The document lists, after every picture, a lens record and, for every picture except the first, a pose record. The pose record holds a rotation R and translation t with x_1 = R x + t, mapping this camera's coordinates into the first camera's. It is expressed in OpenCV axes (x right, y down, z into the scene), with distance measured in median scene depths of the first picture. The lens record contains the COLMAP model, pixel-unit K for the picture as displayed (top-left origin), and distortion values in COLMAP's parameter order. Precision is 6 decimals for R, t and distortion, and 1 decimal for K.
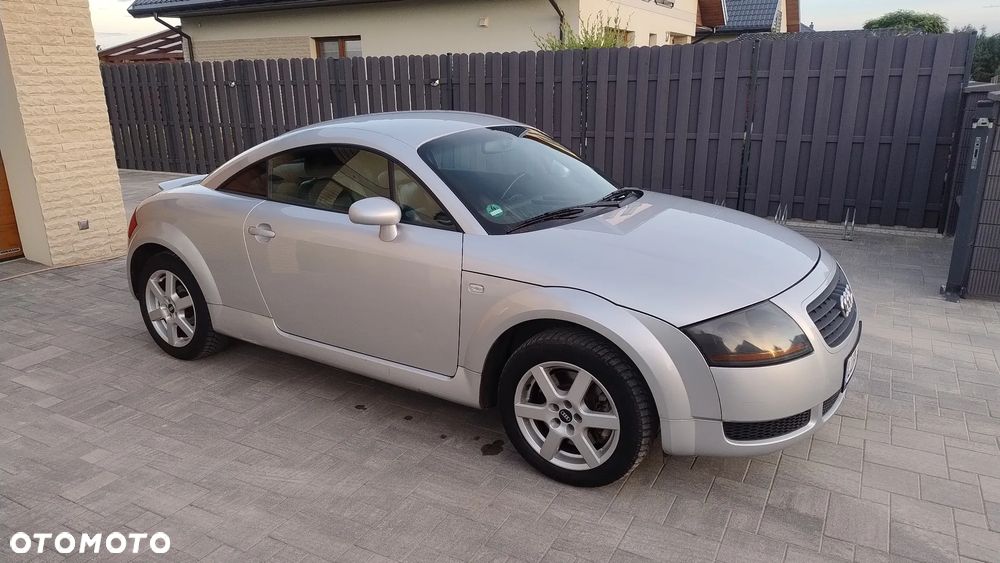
lens RADIAL K [[683.7, 0, 498.9], [0, 683.7, 292.4], [0, 0, 1]] dist [0.061234, -0.079203]
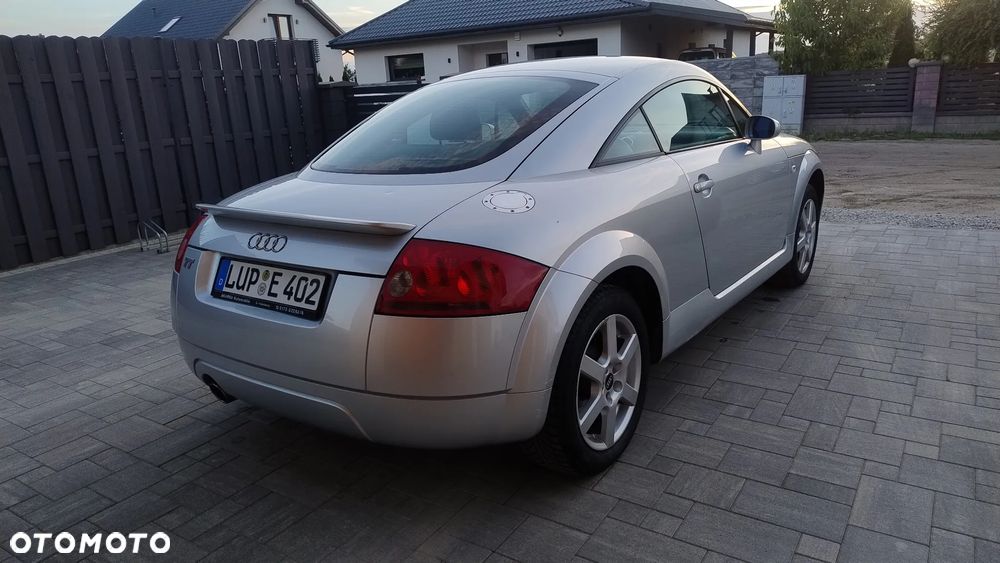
lens RADIAL K [[688.0, 0, 500.0], [0, 688.0, 281.5], [0, 0, 1]] dist [0.071427, -0.088568]
pose [[0.081069, -0.264143, 0.961070, -1.096173], [0.347527, 0.911223, 0.221128, -0.231108], [-0.934159, 0.316071, 0.165668, 1.033137]]
